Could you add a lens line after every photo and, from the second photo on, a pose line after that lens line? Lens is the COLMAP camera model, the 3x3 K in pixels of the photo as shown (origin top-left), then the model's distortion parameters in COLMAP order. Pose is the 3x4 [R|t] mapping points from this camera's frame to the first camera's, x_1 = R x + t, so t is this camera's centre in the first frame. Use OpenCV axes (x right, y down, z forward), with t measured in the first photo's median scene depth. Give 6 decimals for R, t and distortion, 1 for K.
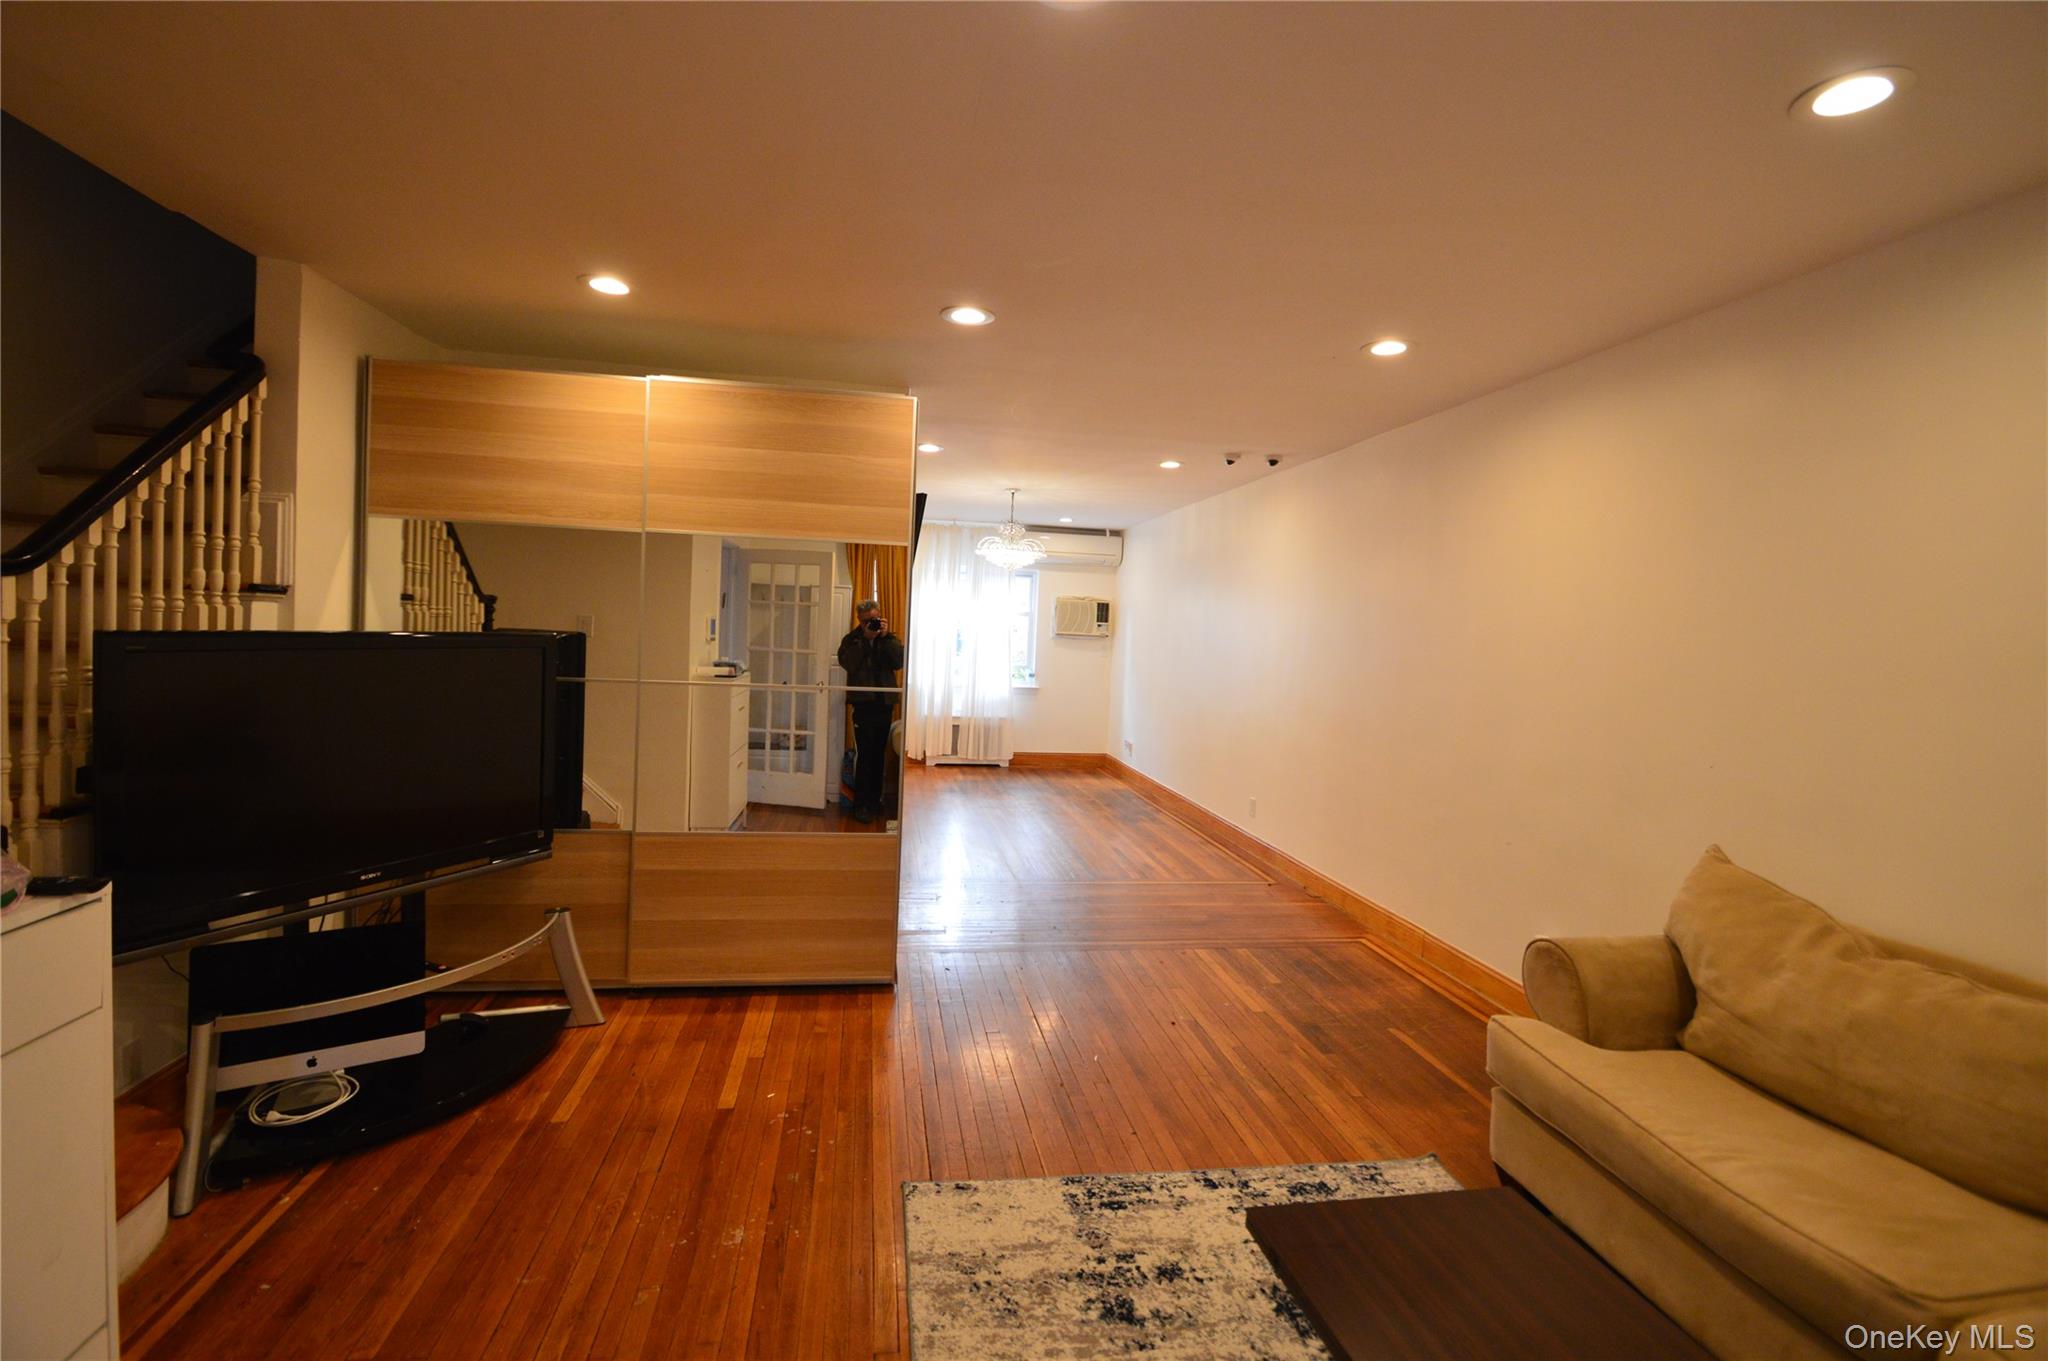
lens RADIAL K [[921.0, 0, 1009.9], [0, 921.0, 652.6], [0, 0, 1]] dist [0.024862, -0.024703]
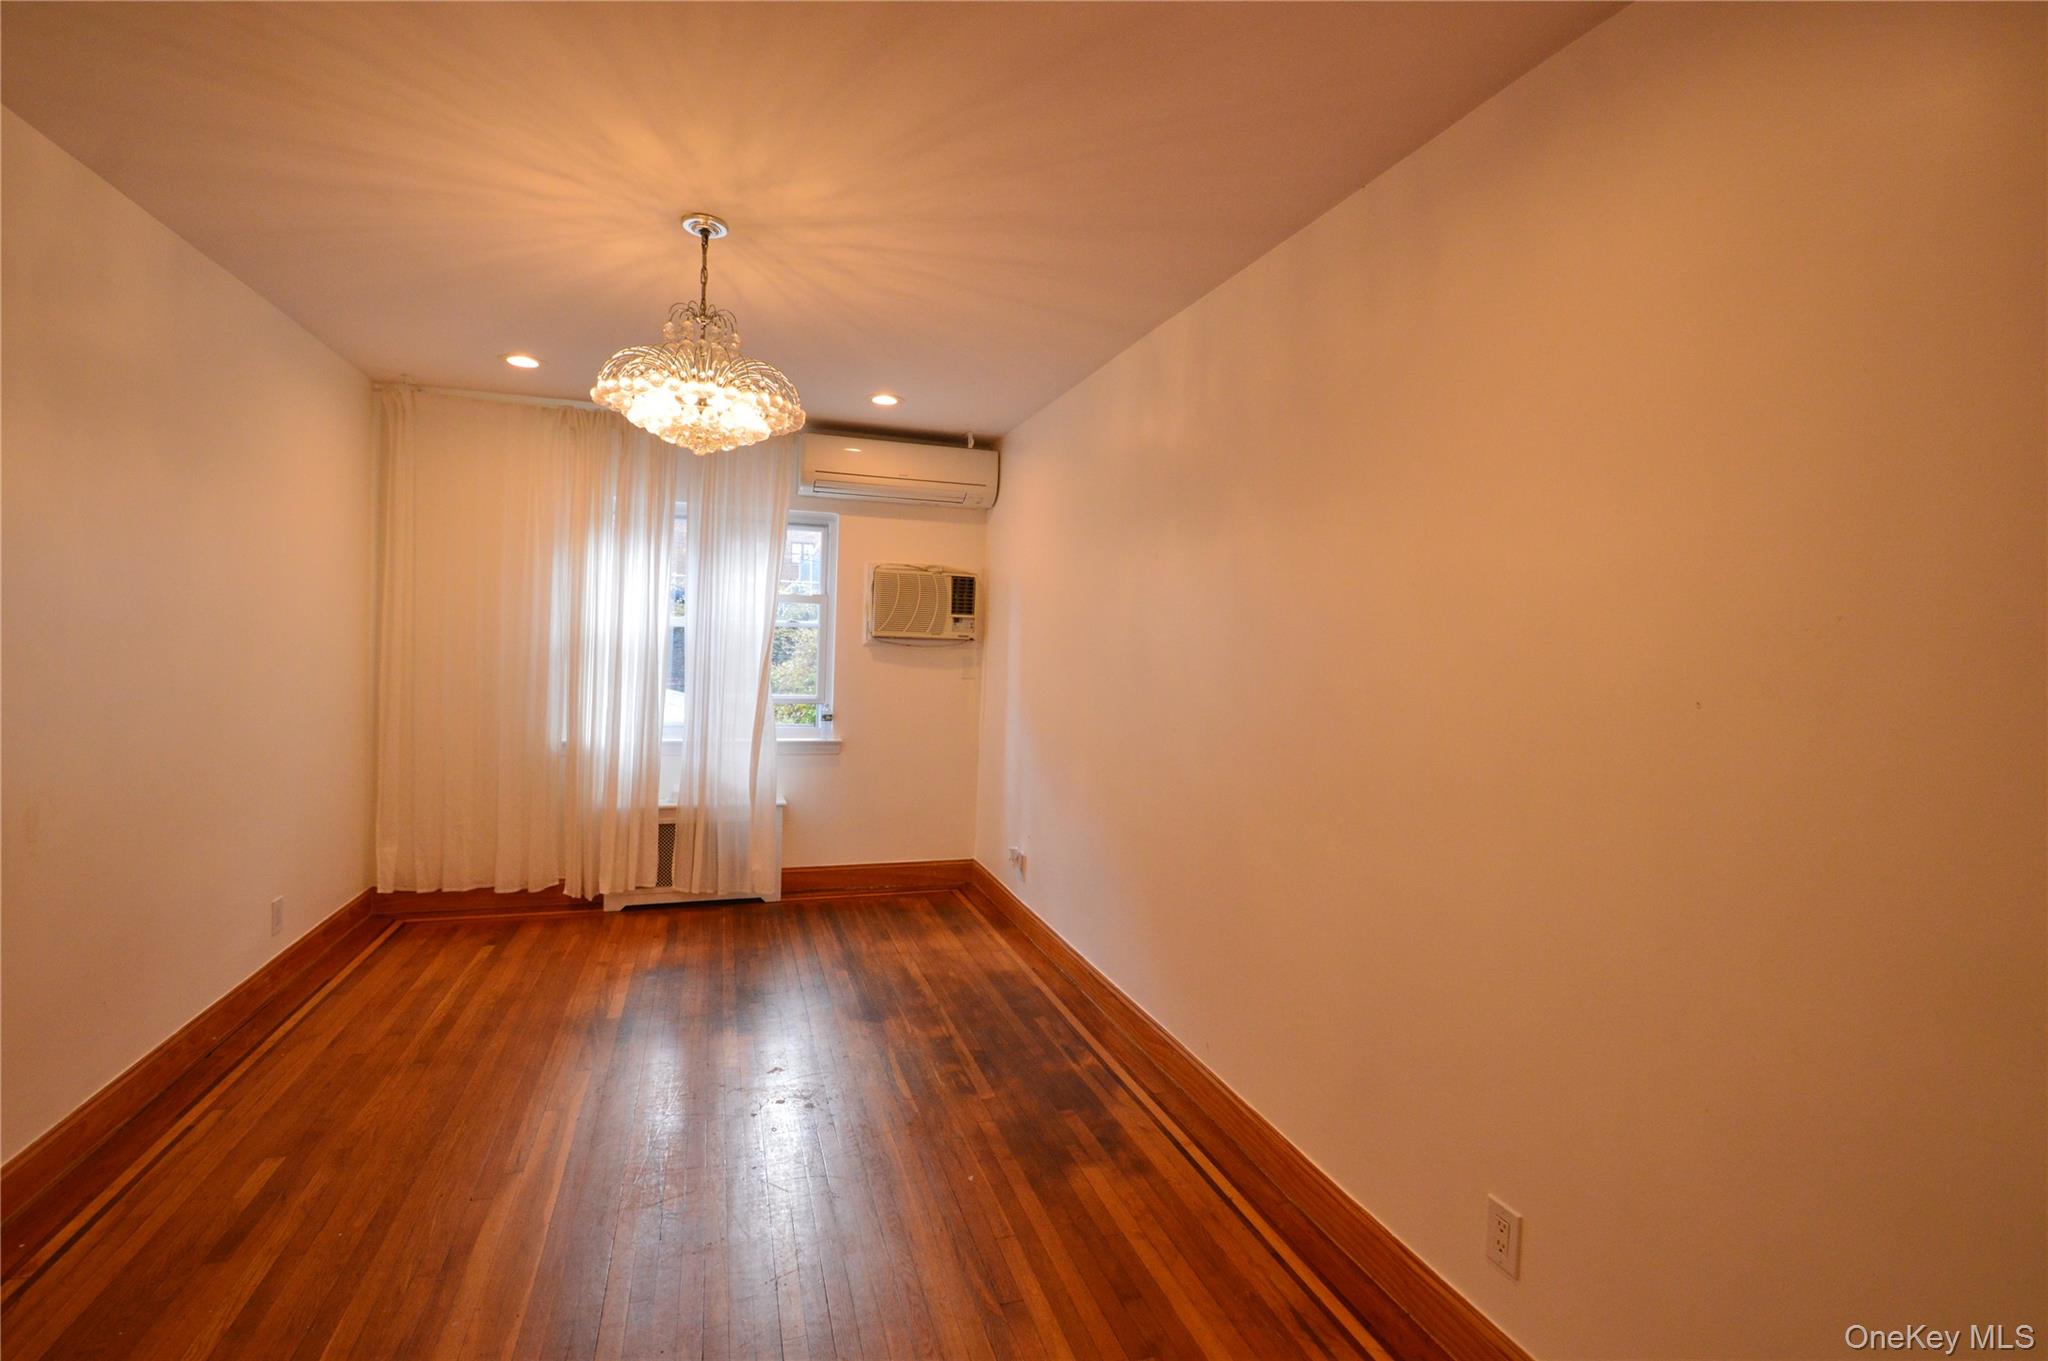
lens RADIAL K [[921.0, 0, 1009.9], [0, 921.0, 652.6], [0, 0, 1]] dist [0.024862, -0.024703]
pose [[0.987717, -0.012331, 0.155765, 0.045849], [0.012638, 0.999920, -0.000985, -0.010025], [-0.155740, 0.002941, 0.987794, 0.485319]]
